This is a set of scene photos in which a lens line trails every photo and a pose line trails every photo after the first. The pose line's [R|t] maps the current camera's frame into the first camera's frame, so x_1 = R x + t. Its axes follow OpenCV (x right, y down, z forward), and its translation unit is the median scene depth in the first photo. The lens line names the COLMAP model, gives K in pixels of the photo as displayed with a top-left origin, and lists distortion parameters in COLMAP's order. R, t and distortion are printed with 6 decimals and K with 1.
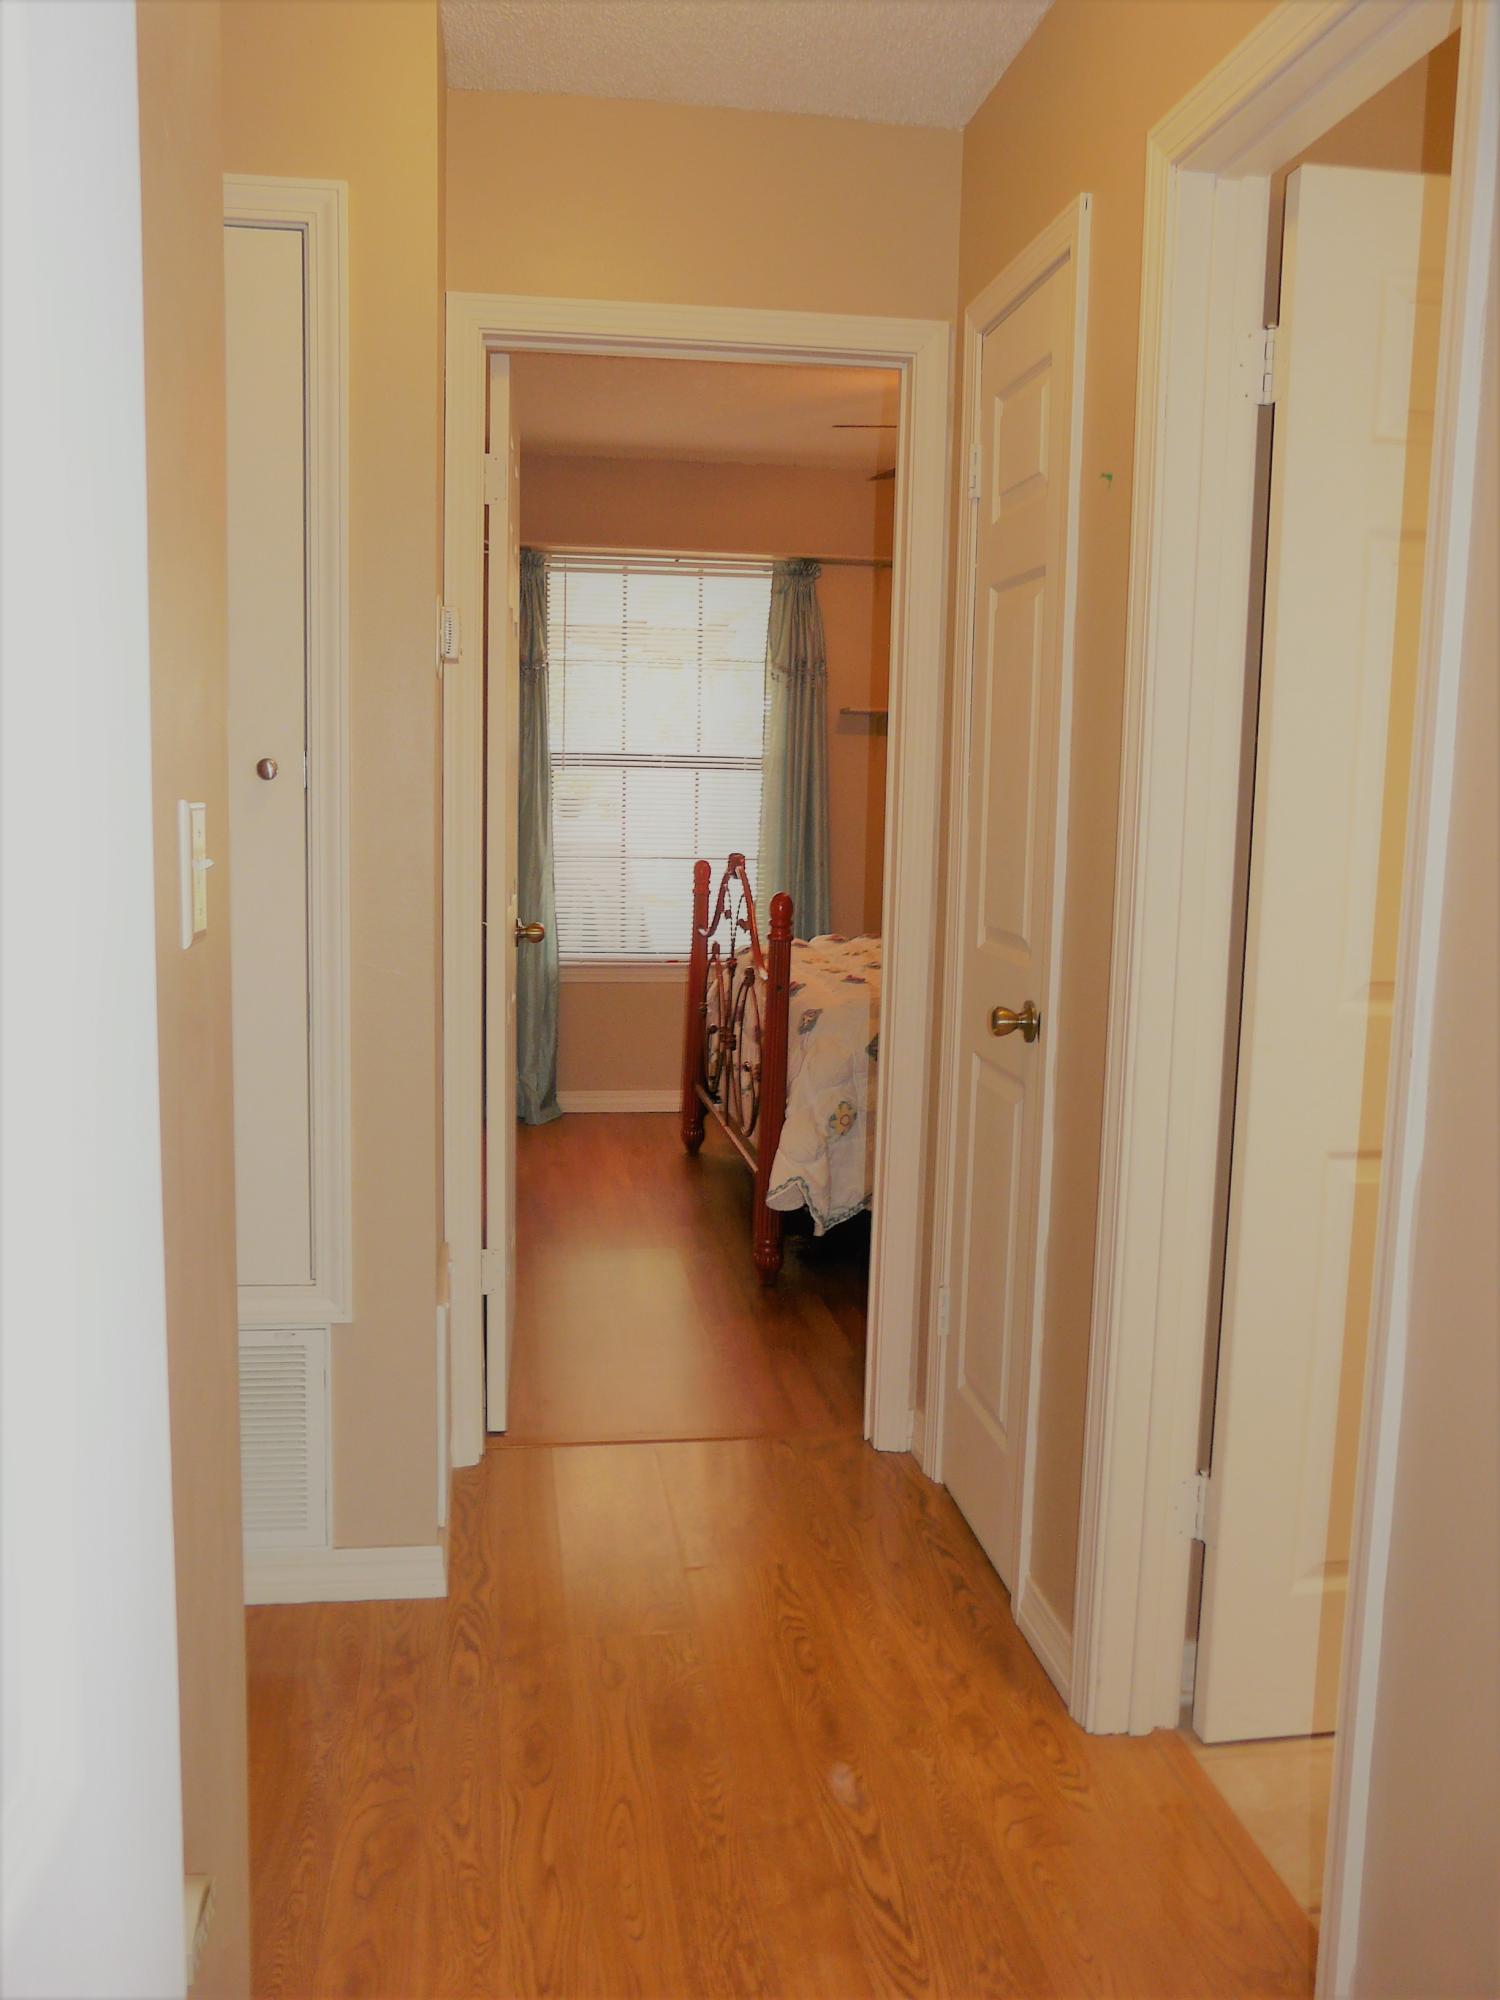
lens RADIAL K [[1659.8, 0, 751.5], [0, 1659.8, 988.3], [0, 0, 1]] dist [-0.084165, 0.112156]
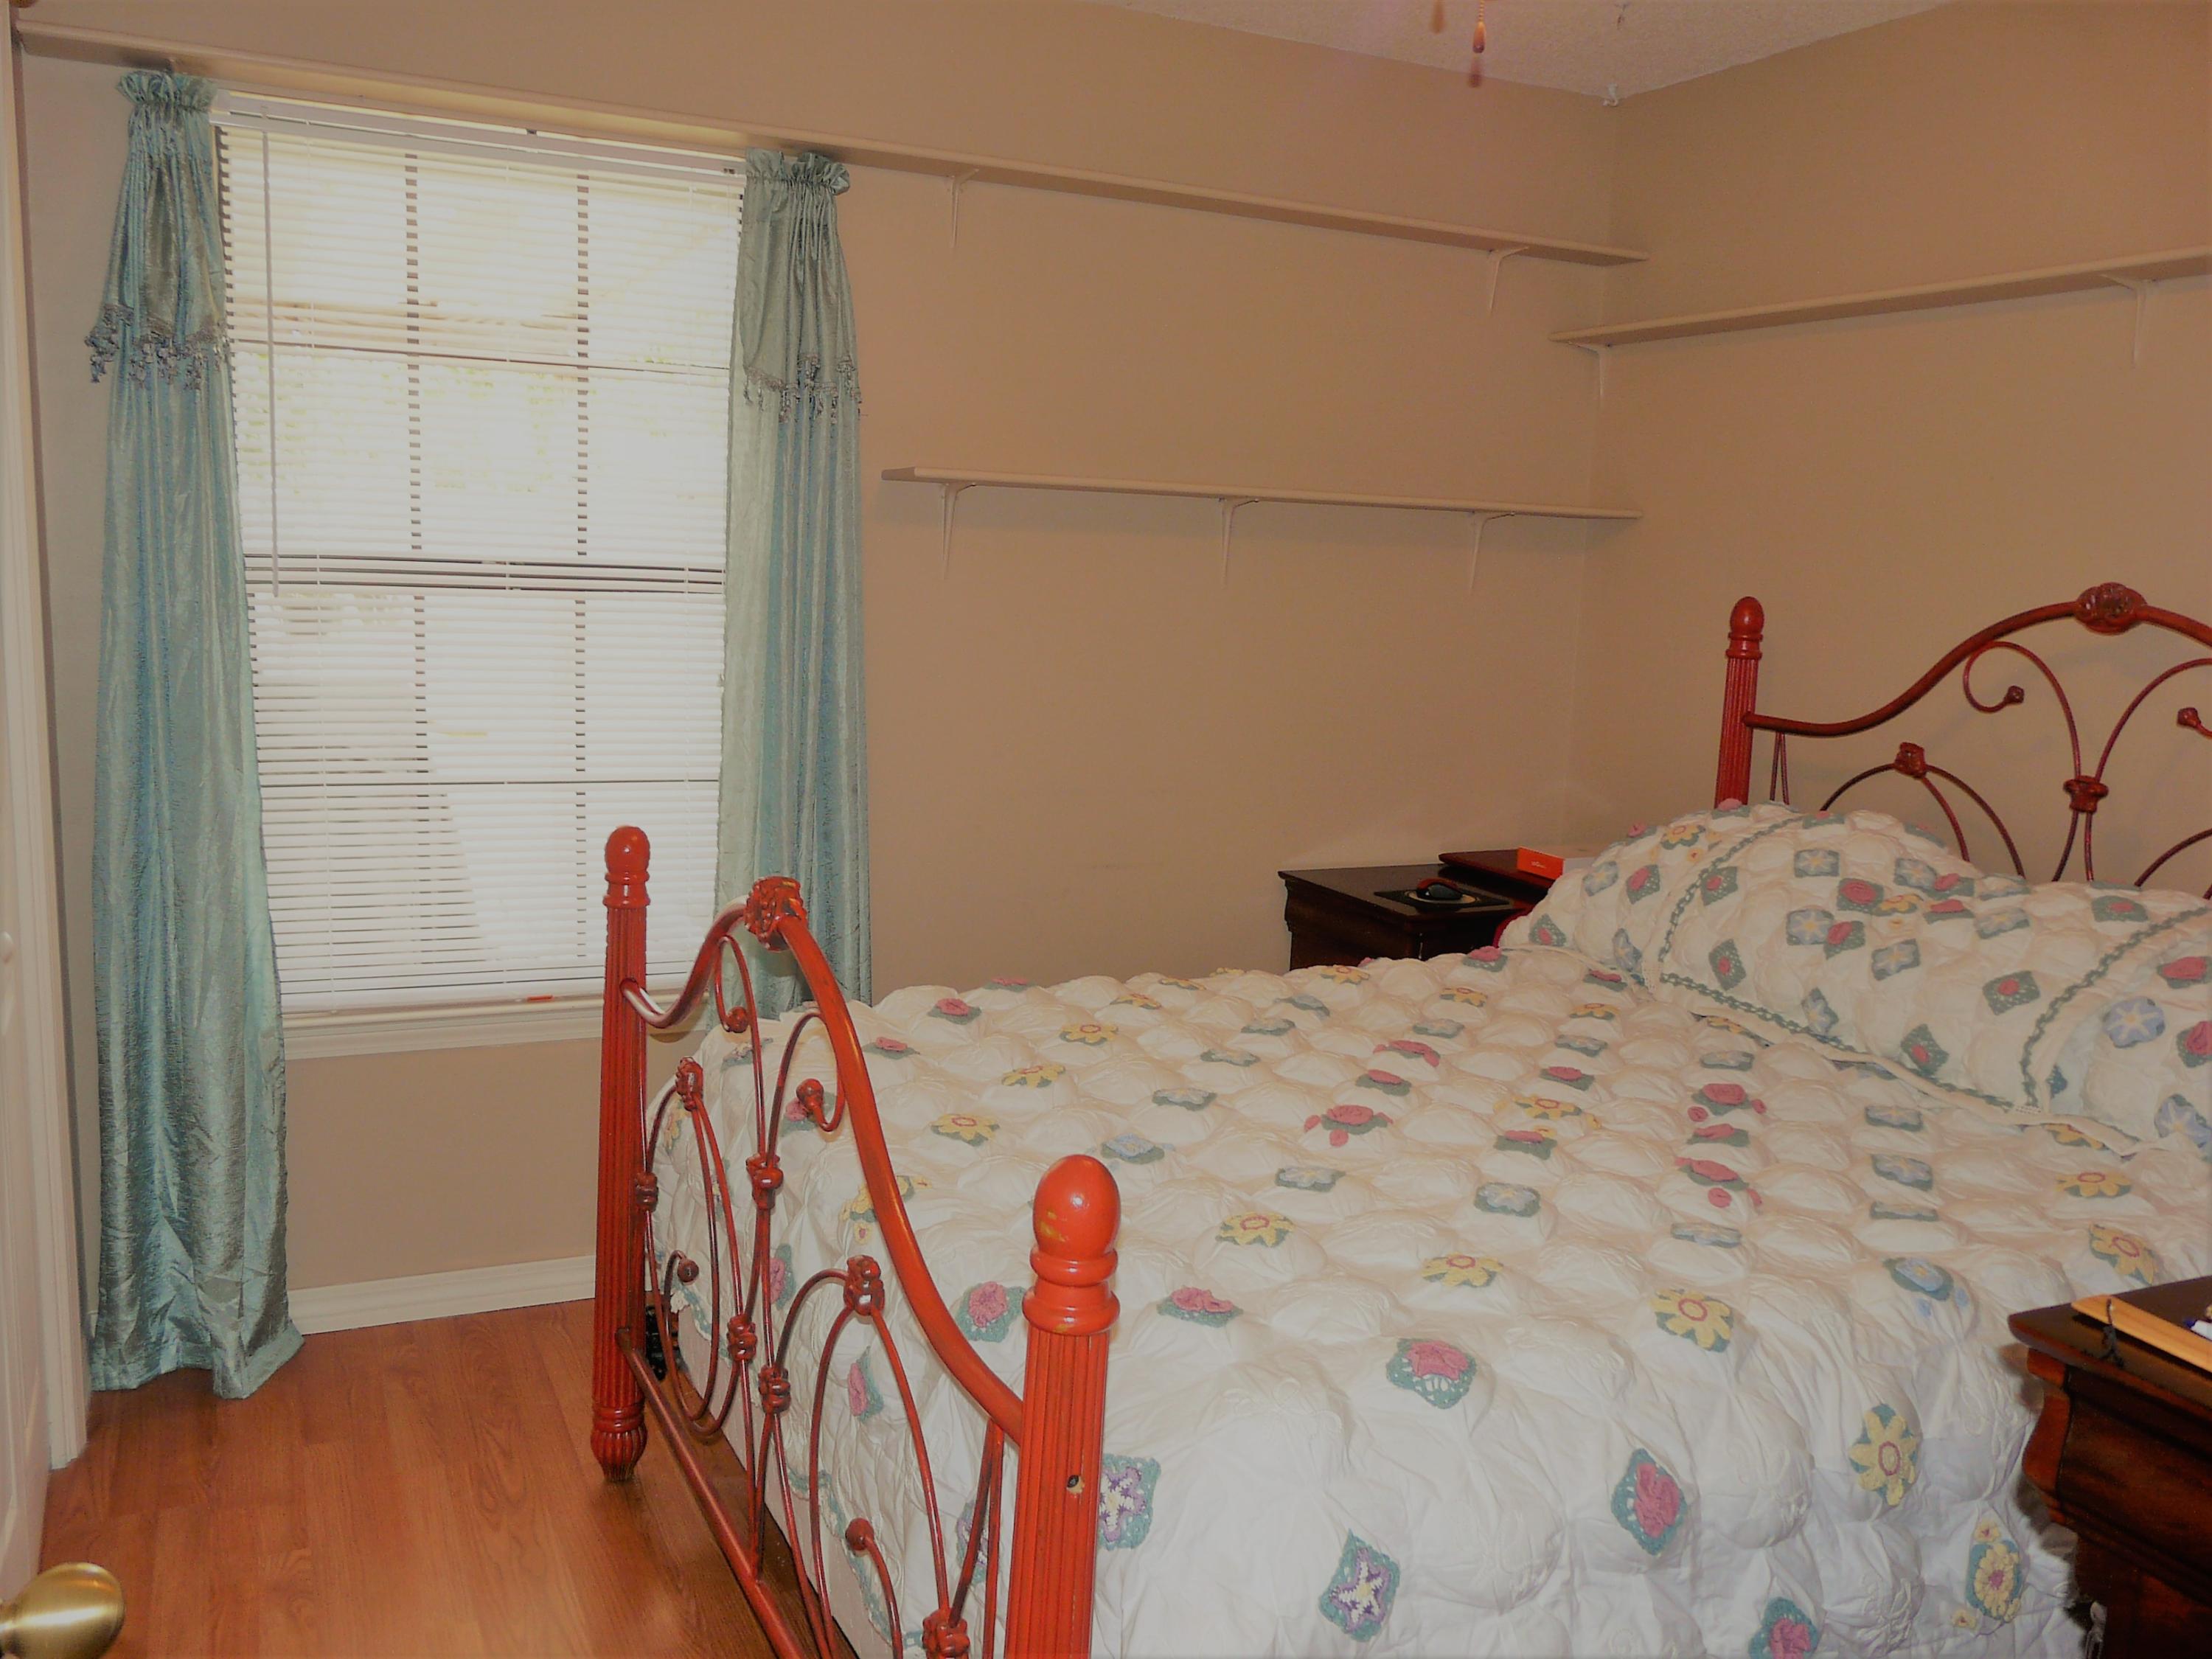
lens RADIAL K [[1835.7, 0, 1091.9], [0, 1835.7, 841.9], [0, 0, 1]] dist [-0.084165, 0.112156]
pose [[0.956300, -0.030121, 0.290832, -0.047730], [0.025912, 0.999496, 0.018312, -0.068313], [-0.291237, -0.009976, 0.956599, 0.469960]]
